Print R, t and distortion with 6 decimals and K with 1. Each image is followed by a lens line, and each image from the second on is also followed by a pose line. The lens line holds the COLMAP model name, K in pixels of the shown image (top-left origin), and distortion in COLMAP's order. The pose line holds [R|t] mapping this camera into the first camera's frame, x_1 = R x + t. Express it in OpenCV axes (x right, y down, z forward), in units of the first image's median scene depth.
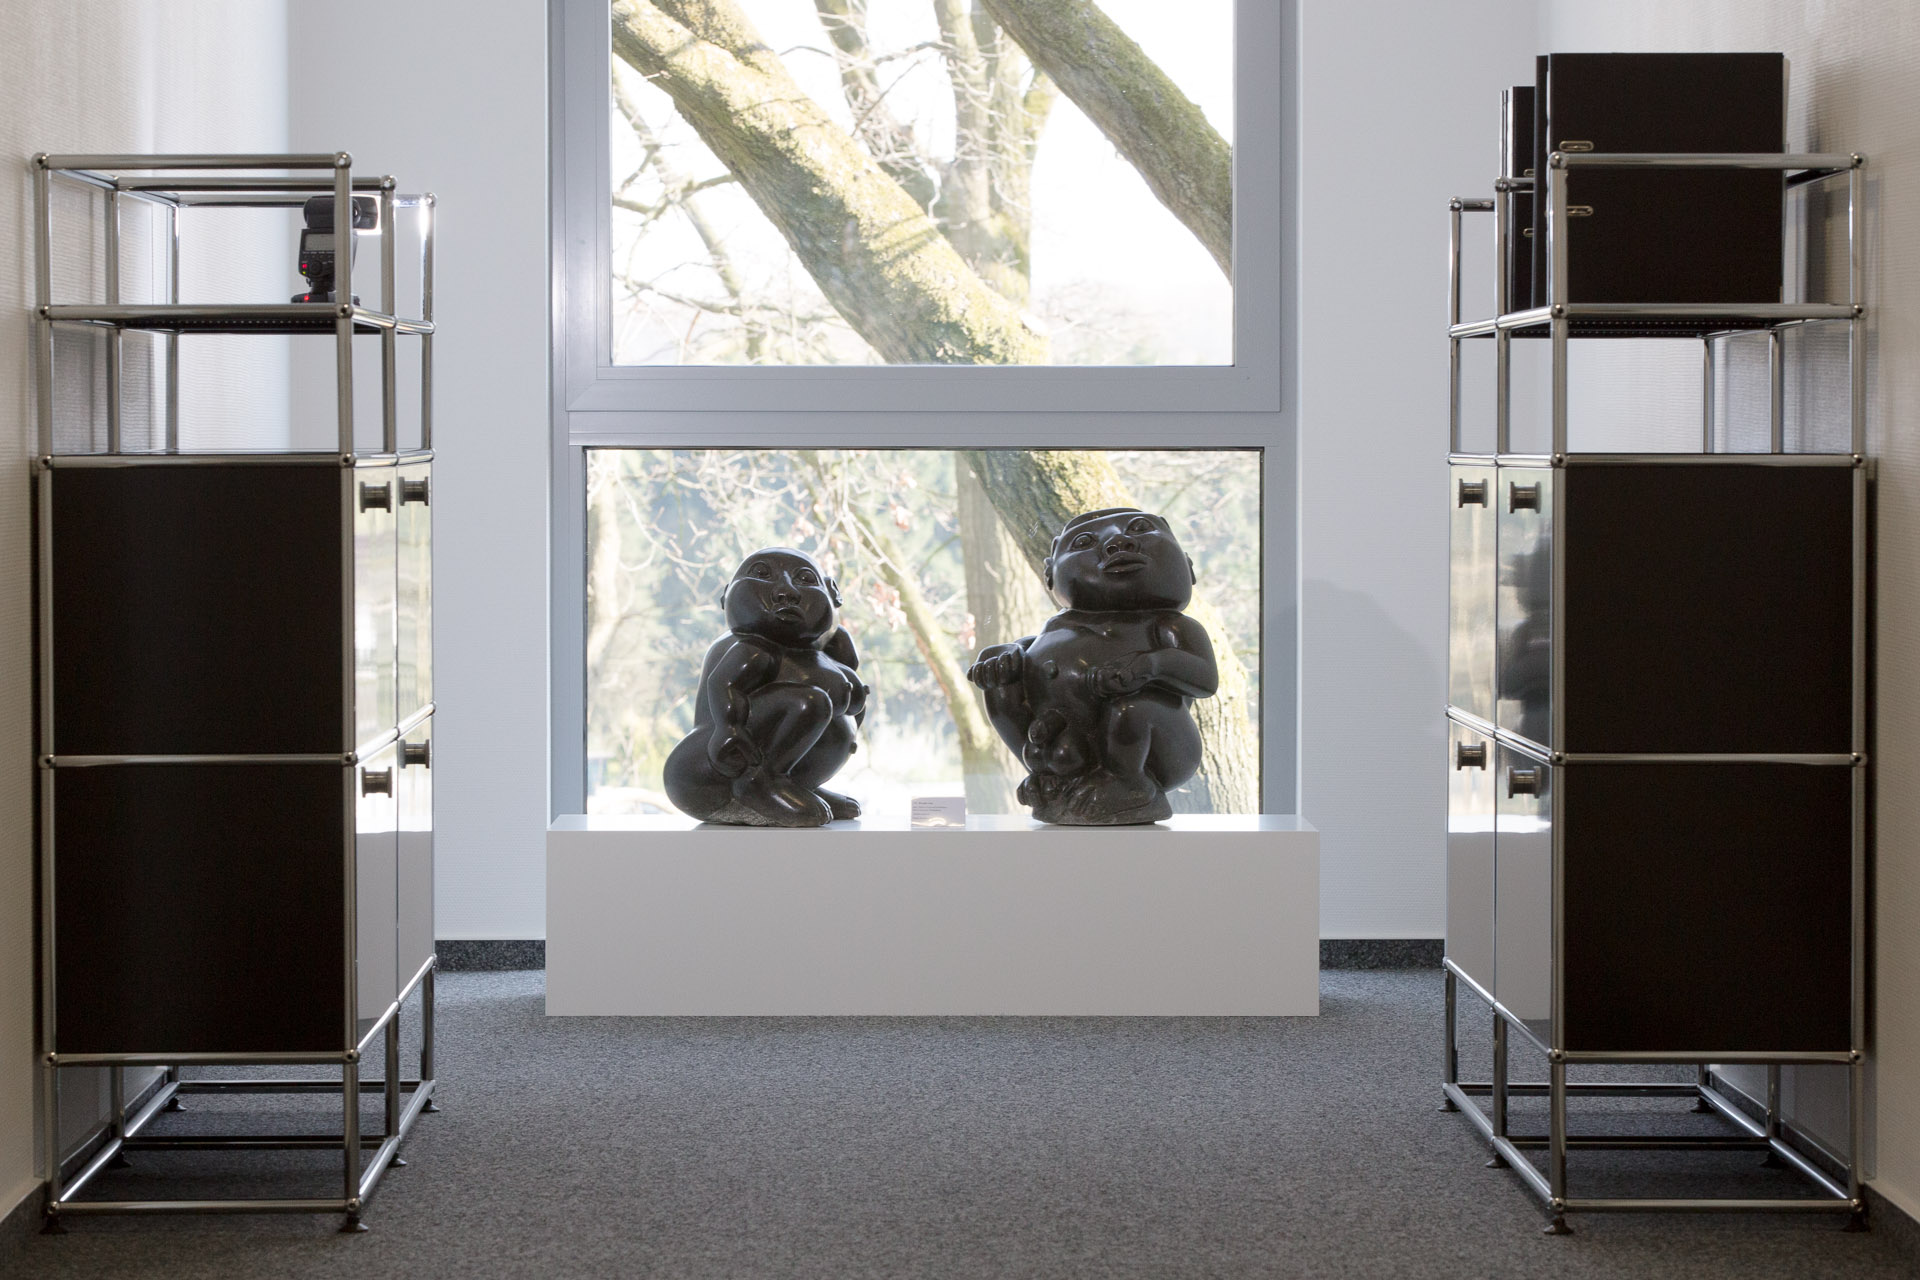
lens RADIAL K [[6723.0, 0, 960.0], [0, 6723.0, 640.0], [0, 0, 1]] dist [-0.005001, -0.021234]
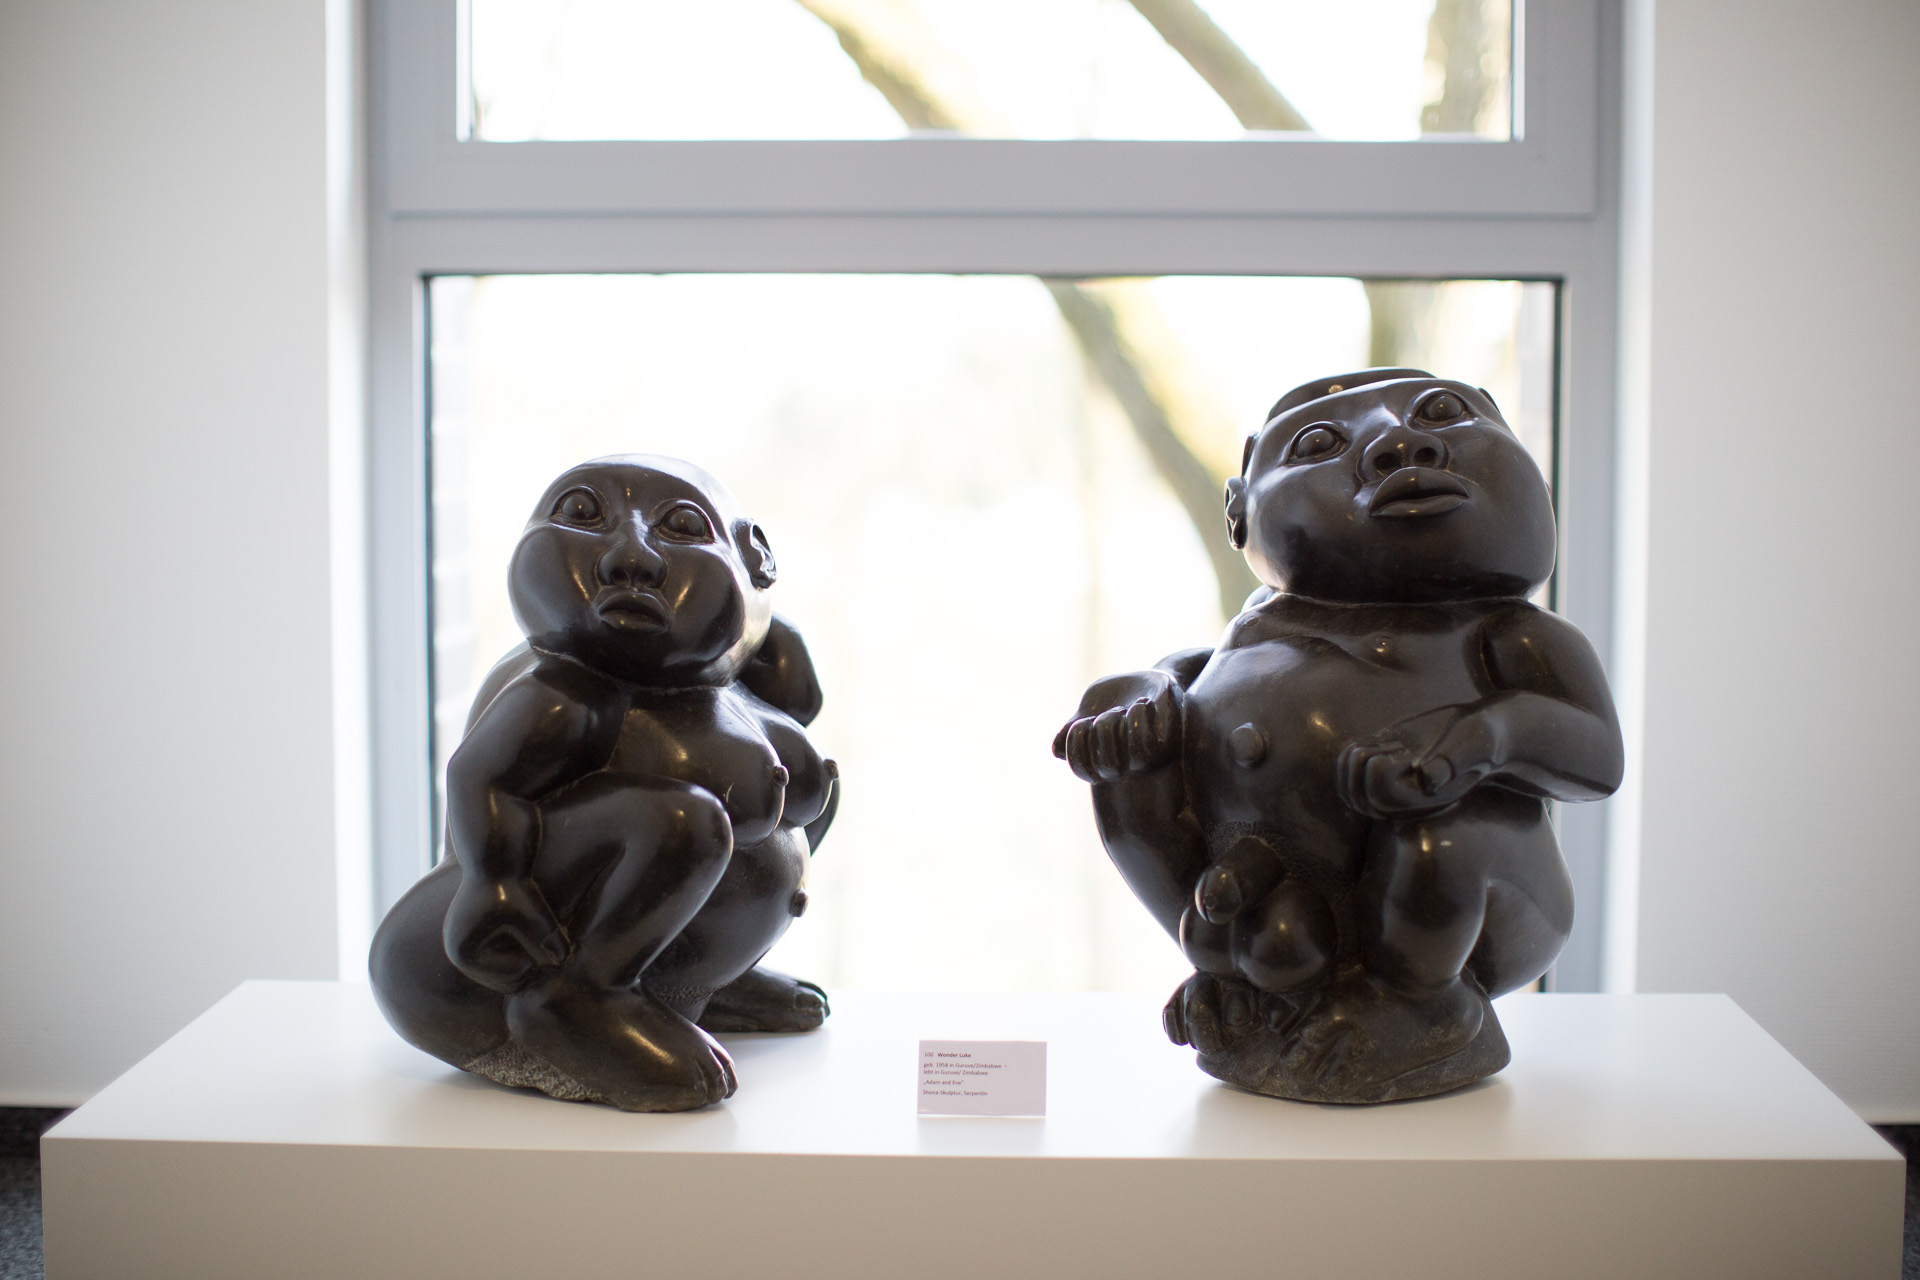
lens RADIAL K [[2985.7, 0, 960.0], [0, 2985.7, 640.0], [0, 0, 1]] dist [-0.224542, 0.173423]
pose [[0.999383, 0.004596, -0.034826, 0.001739], [-0.002630, 0.998412, 0.056268, -0.012681], [0.035029, -0.056142, 0.997808, 0.806567]]
